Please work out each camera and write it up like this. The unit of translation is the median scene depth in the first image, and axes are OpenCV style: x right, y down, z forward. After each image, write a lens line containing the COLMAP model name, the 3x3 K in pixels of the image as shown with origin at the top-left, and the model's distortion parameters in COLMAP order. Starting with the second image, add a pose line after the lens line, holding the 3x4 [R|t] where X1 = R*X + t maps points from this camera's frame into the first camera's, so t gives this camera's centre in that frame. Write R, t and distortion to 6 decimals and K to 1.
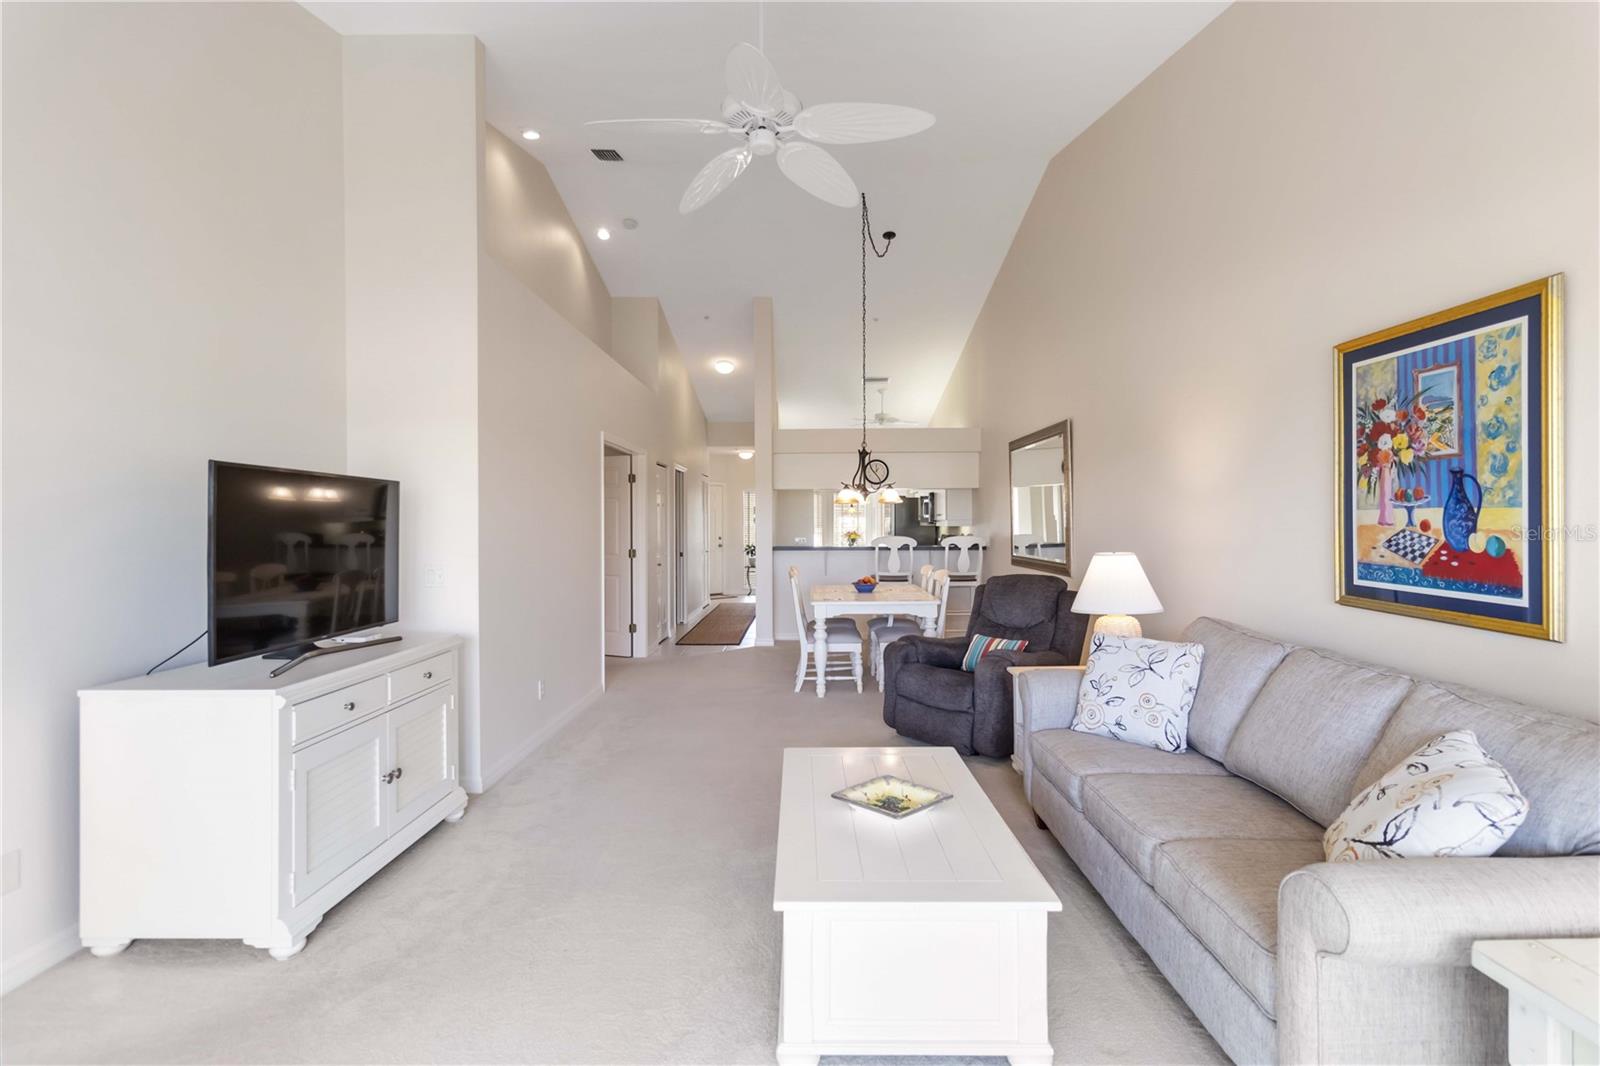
lens RADIAL K [[748.6, 0, 799.7], [0, 748.6, 524.8], [0, 0, 1]] dist [0.001467, 0.000576]
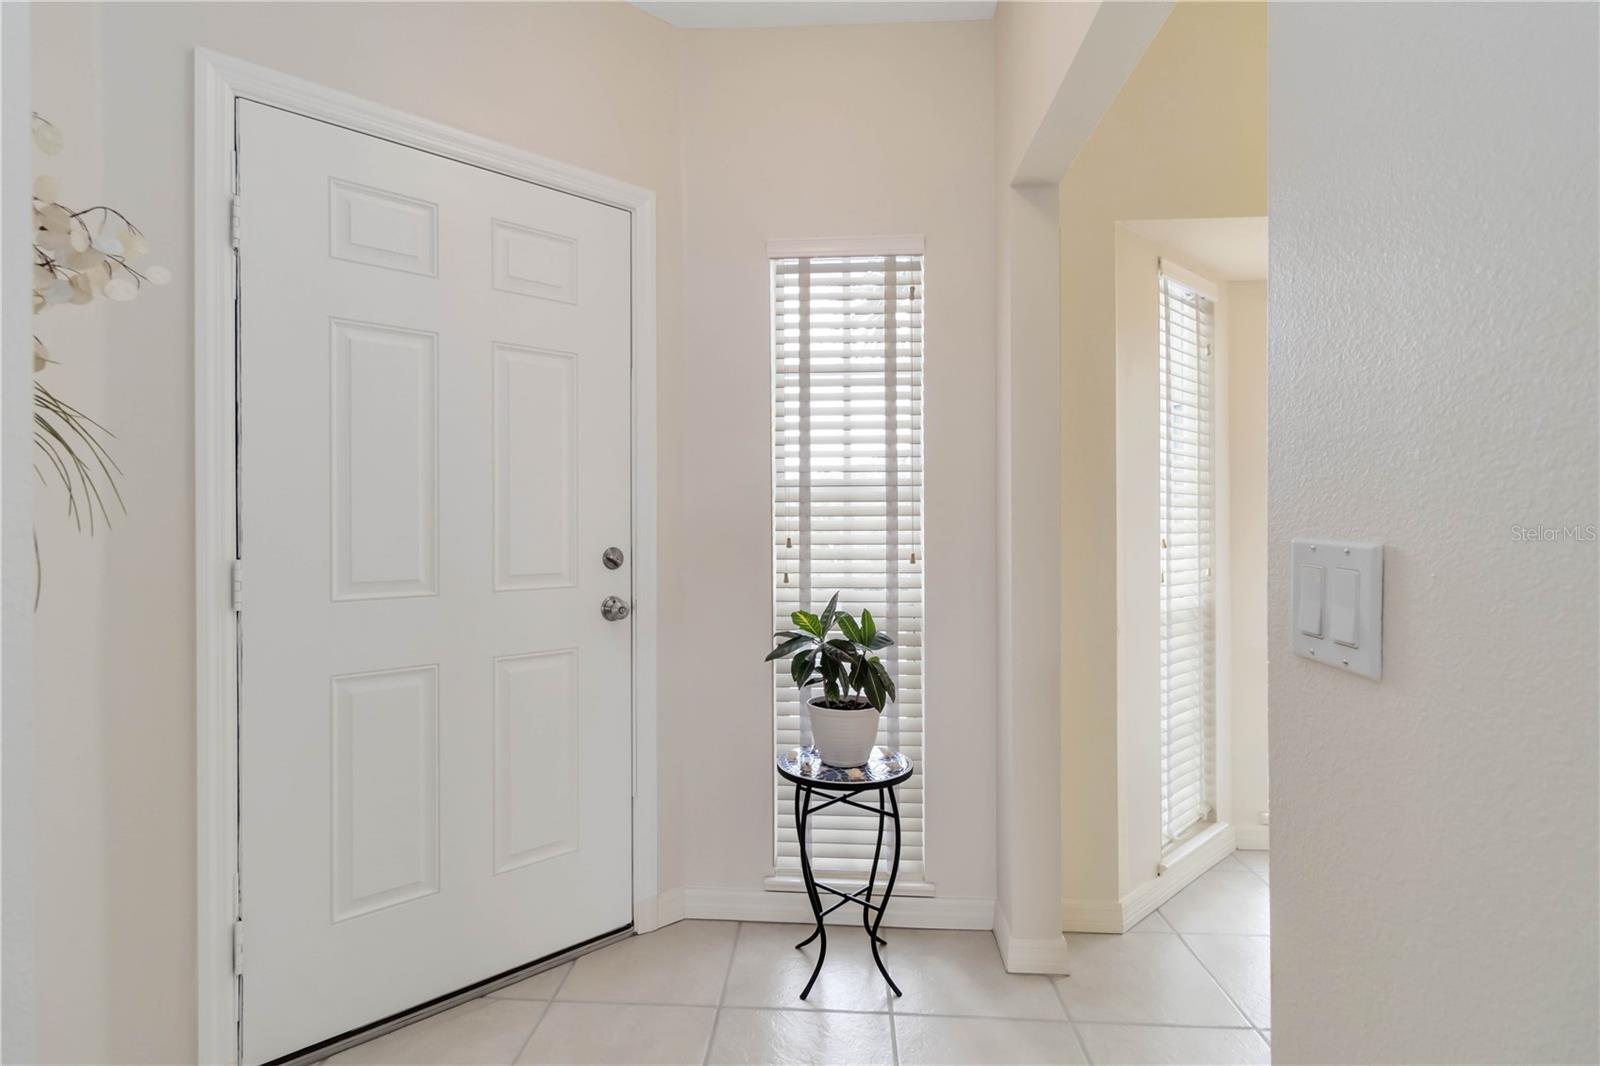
lens RADIAL K [[773.8, 0, 799.1], [0, 773.8, 511.1], [0, 0, 1]] dist [-0.002423, -0.000002]
pose [[0.998845, -0.002161, -0.048000, -0.318361], [0.001987, 0.999991, -0.003667, 0.046090], [0.048007, 0.003567, 0.998841, 4.369676]]
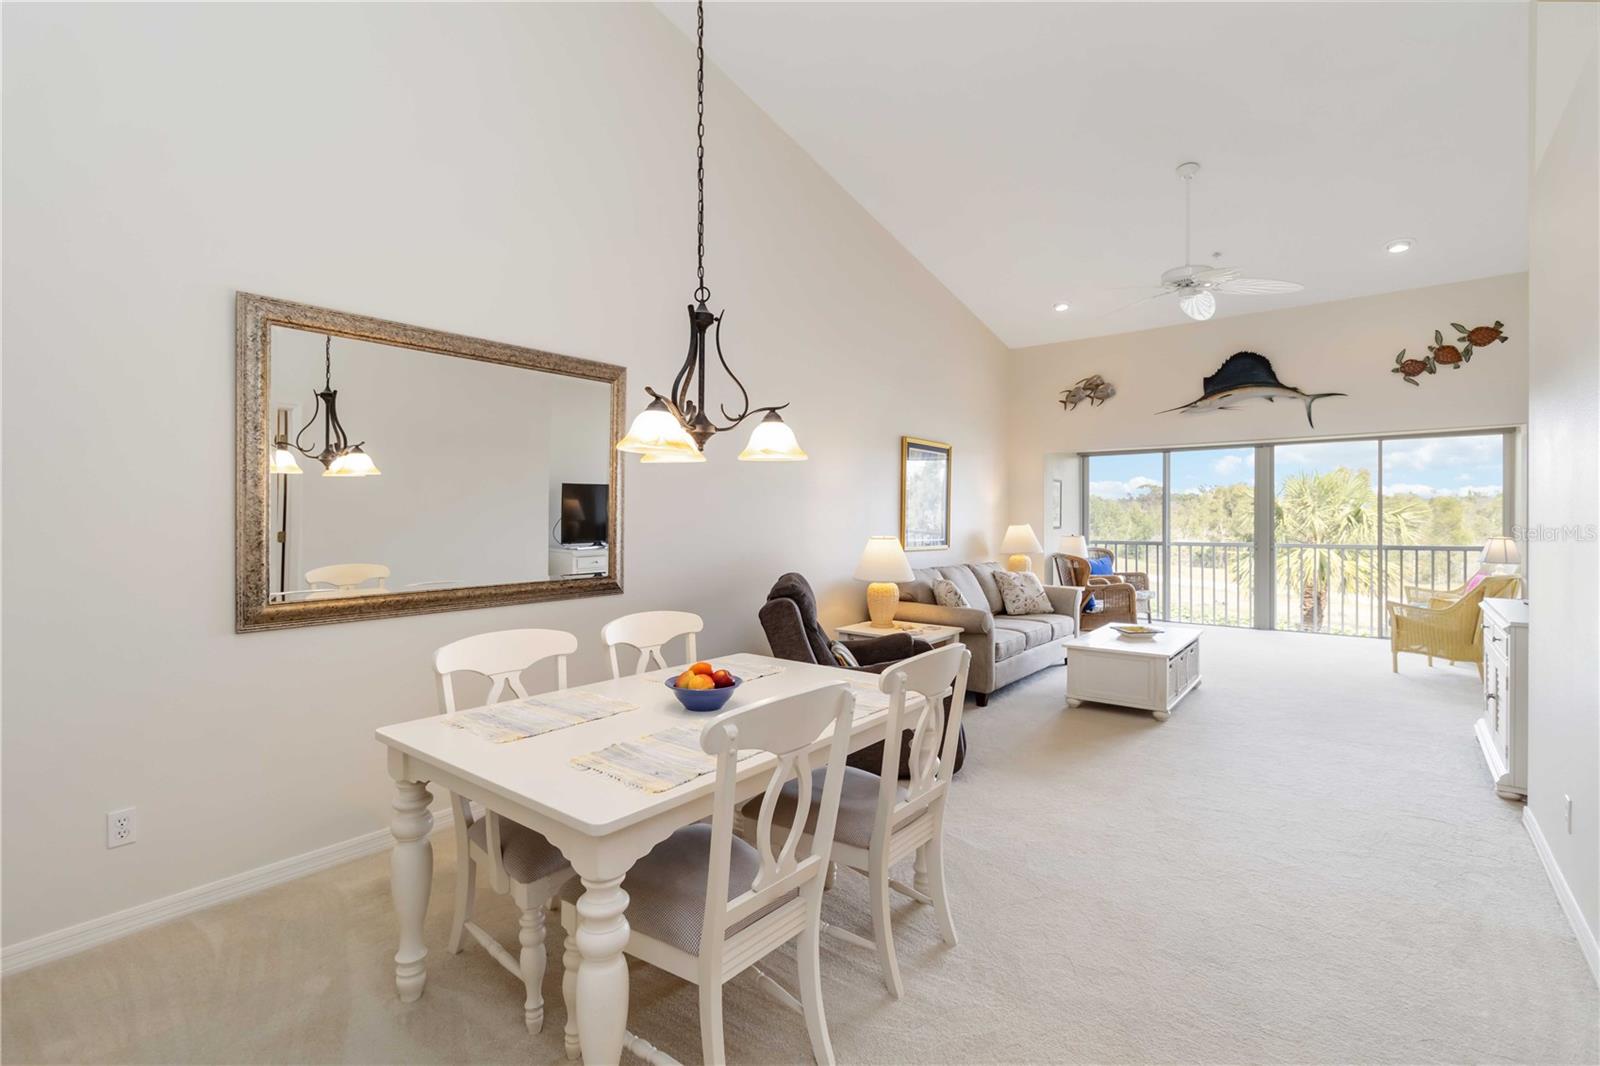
lens RADIAL K [[751.4, 0, 788.5], [0, 751.4, 519.7], [0, 0, 1]] dist [-0.000528, -0.000290]
pose [[-0.788484, 0.000768, 0.615055, -0.386994], [0.004637, 0.999978, 0.004696, -0.002264], [-0.615038, 0.006555, -0.788471, 2.927064]]
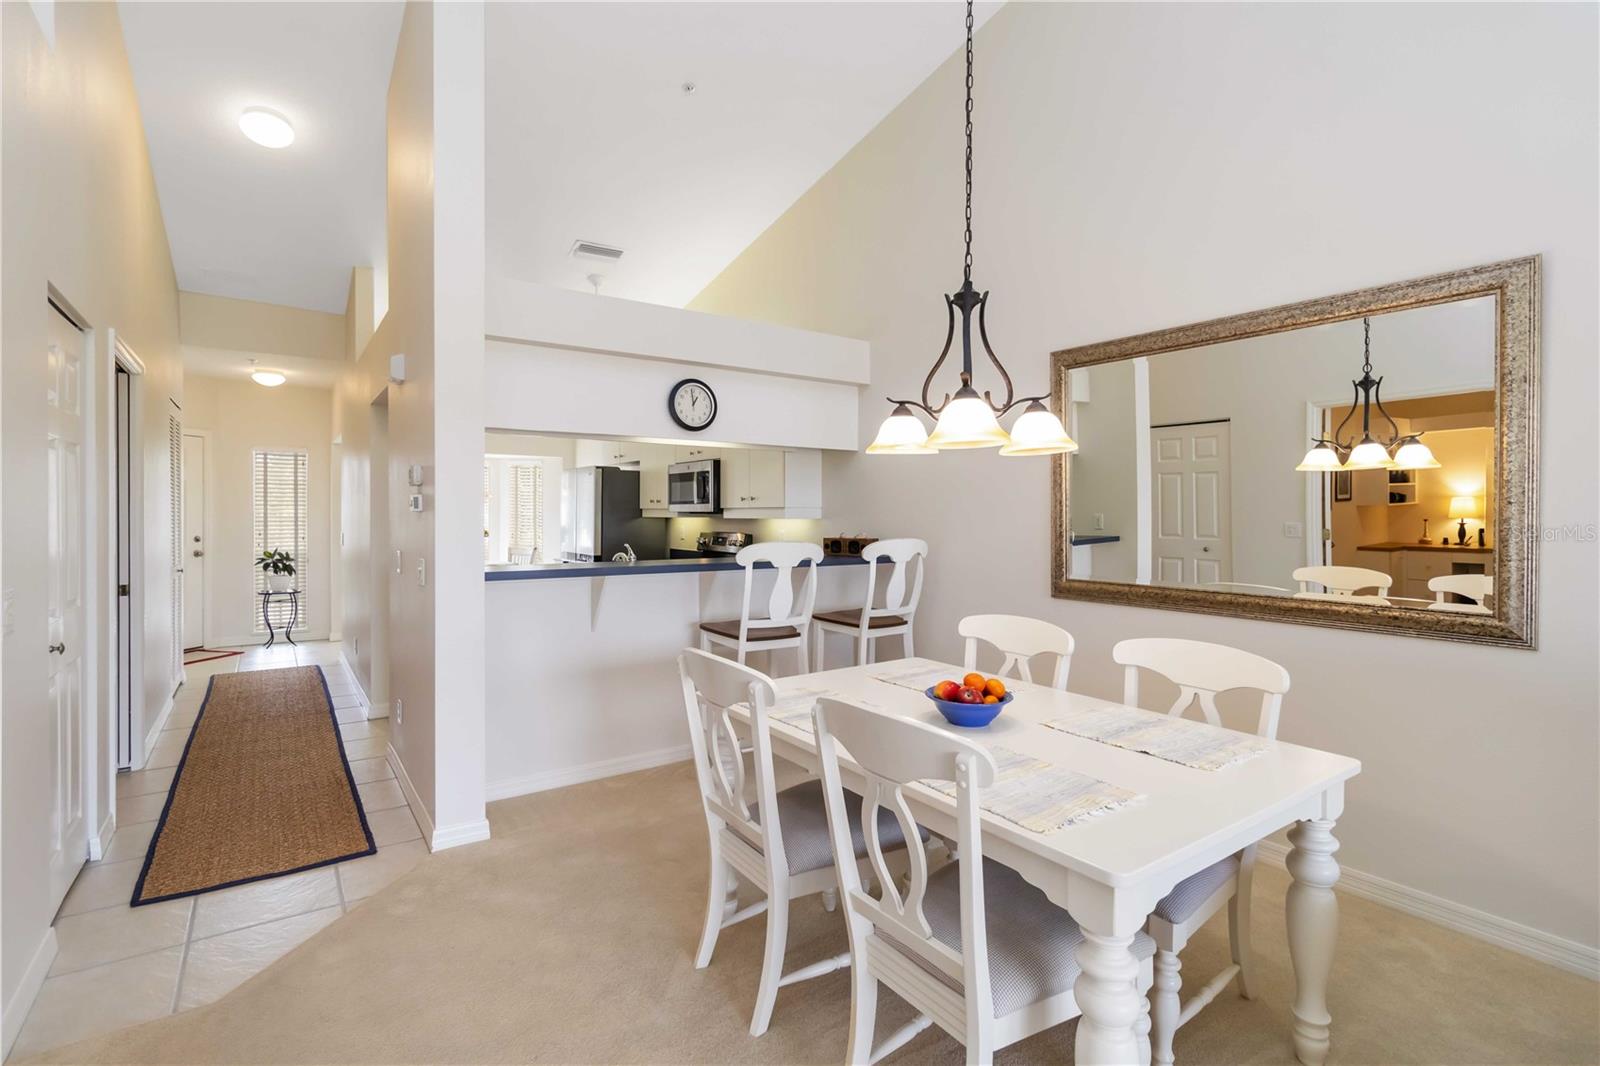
lens RADIAL K [[743.8, 0, 811.2], [0, 743.8, 518.0], [0, 0, 1]] dist [0.002267, 0.000837]
pose [[0.802247, 0.000553, 0.596992, -0.378344], [-0.003642, 0.999985, 0.003968, -0.000890], [-0.596981, -0.005358, 0.802238, 1.769133]]
